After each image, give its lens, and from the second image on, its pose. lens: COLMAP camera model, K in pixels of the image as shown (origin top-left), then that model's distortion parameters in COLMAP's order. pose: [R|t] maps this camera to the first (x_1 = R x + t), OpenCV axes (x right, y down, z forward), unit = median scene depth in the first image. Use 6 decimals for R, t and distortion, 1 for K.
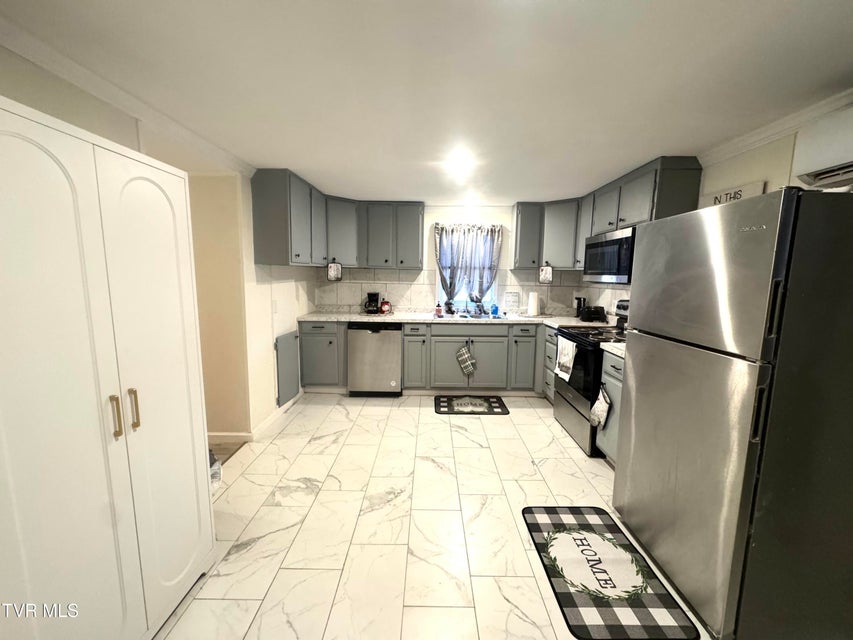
lens RADIAL K [[340.8, 0, 426.6], [0, 340.8, 319.3], [0, 0, 1]] dist [-0.002137, -0.000036]
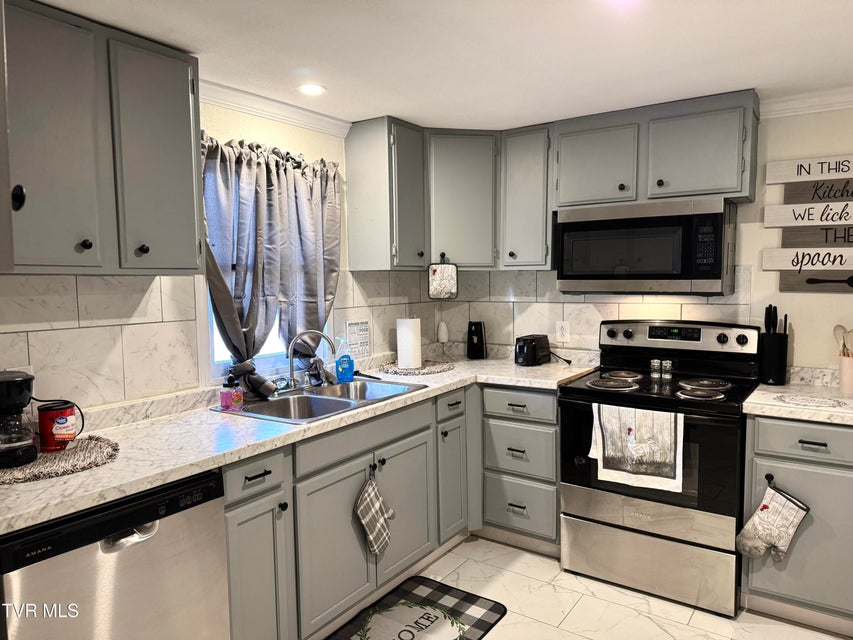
lens RADIAL K [[595.8, 0, 424.3], [0, 595.8, 322.2], [0, 0, 1]] dist [0.054690, -0.040137]
pose [[0.552734, -0.085363, 0.828974, -0.367123], [0.126314, 0.991829, 0.017911, -0.092750], [-0.823729, 0.094811, 0.559000, 0.563716]]
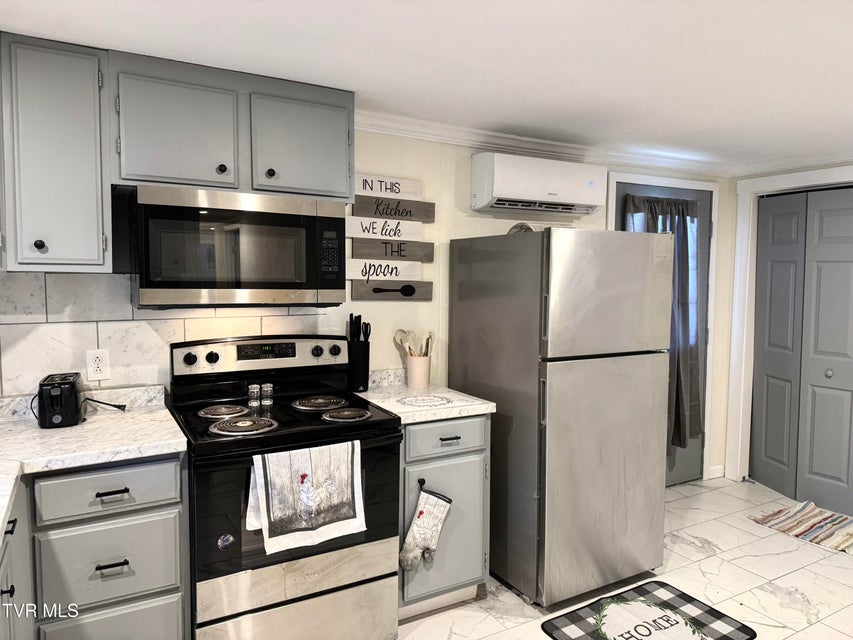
lens RADIAL K [[595.8, 0, 430.8], [0, 595.8, 313.7], [0, 0, 1]] dist [0.054690, -0.040137]
pose [[-0.517084, -0.066576, 0.853342, -0.199019], [0.097765, 0.985852, 0.136155, -0.137917], [-0.850333, 0.153830, -0.503259, 0.914053]]
